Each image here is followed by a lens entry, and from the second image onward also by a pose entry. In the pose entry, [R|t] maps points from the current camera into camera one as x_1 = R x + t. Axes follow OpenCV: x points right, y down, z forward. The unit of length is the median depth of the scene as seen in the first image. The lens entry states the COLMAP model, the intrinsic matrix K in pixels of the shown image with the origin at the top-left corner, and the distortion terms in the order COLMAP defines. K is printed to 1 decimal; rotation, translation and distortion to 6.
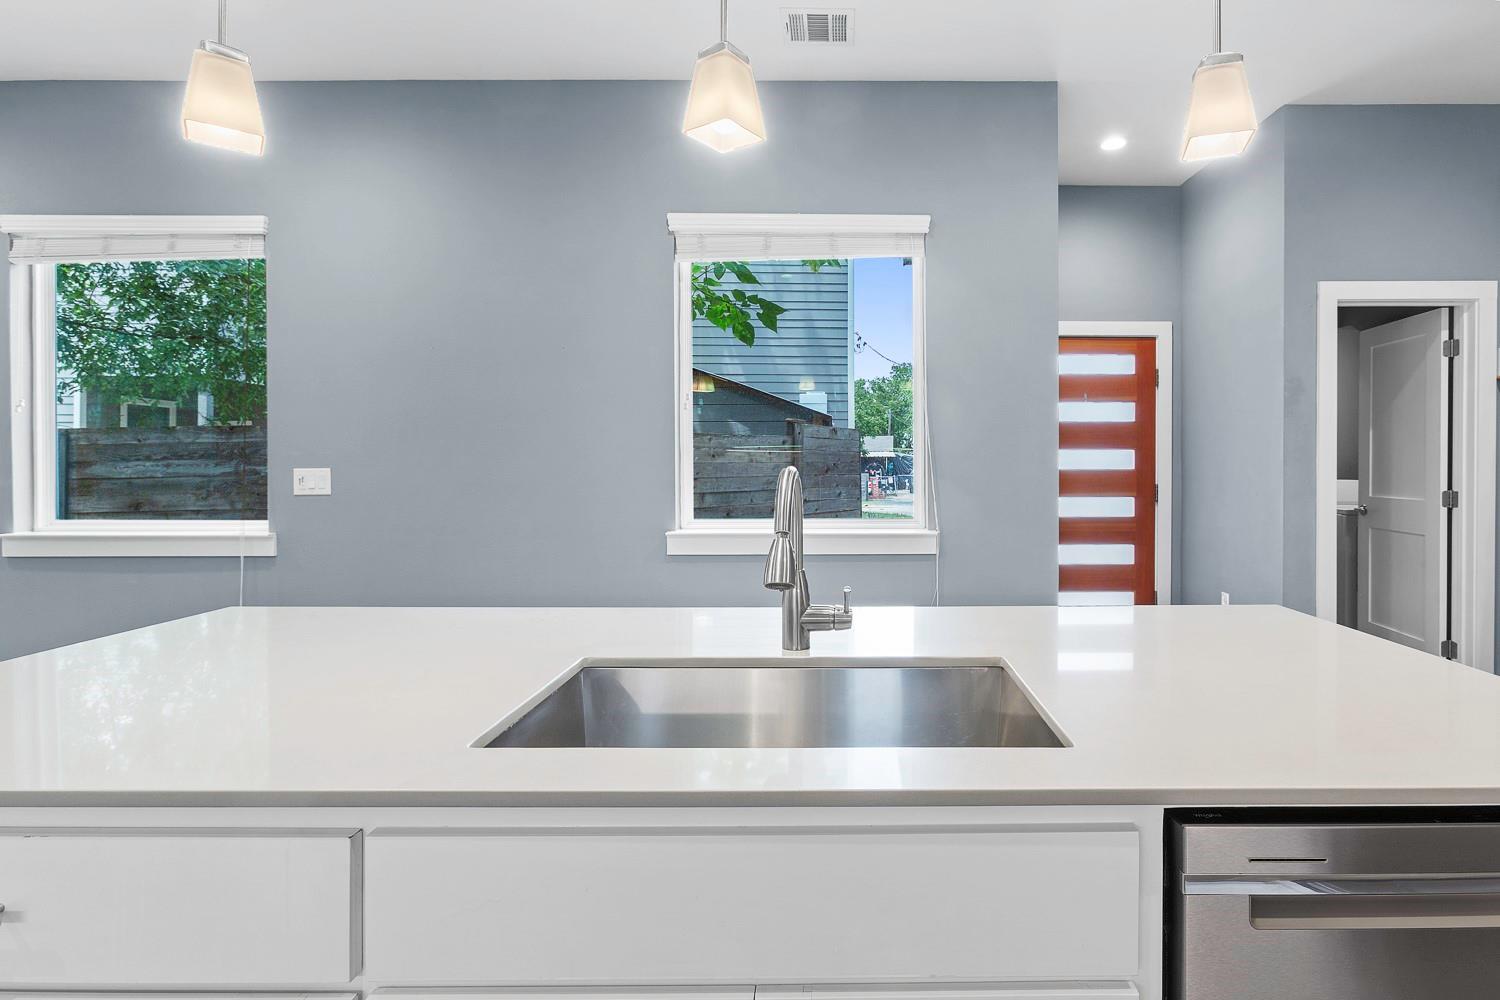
lens RADIAL K [[748.8, 0, 761.4], [0, 748.8, 461.3], [0, 0, 1]] dist [0.003540, 0.000733]
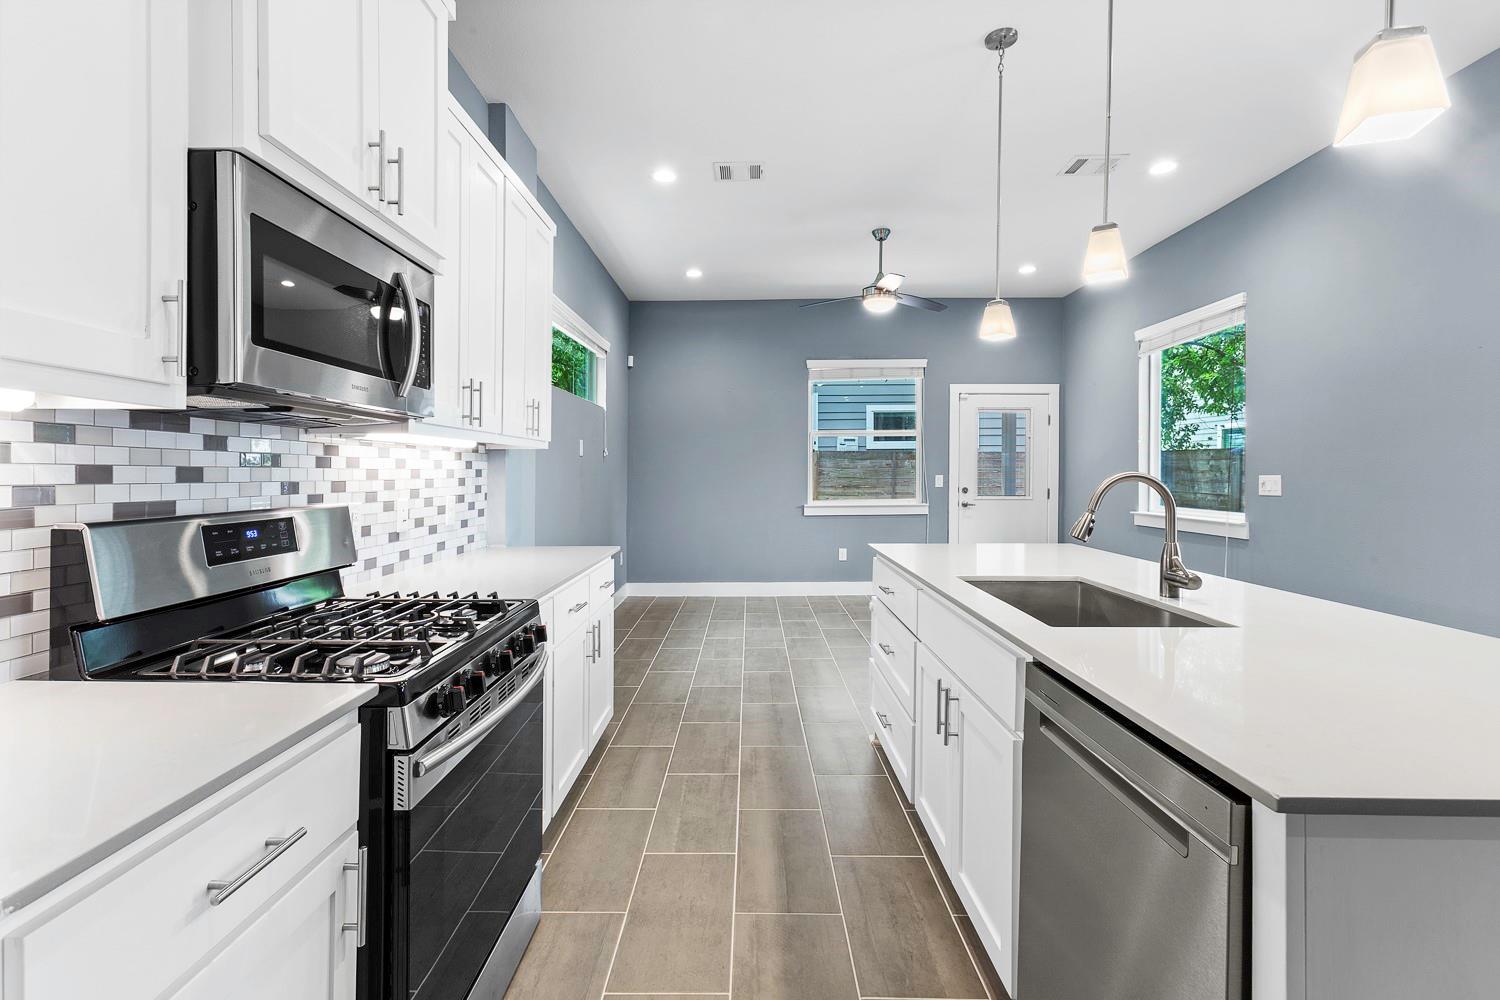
lens RADIAL K [[688.5, 0, 750.9], [0, 688.5, 485.4], [0, 0, 1]] dist [-0.025581, 0.010000]
pose [[0.010417, 0.018316, -0.999778, 0.587696], [-0.000425, 0.999832, 0.018313, 0.005835], [0.999946, 0.000234, 0.010423, 0.080314]]
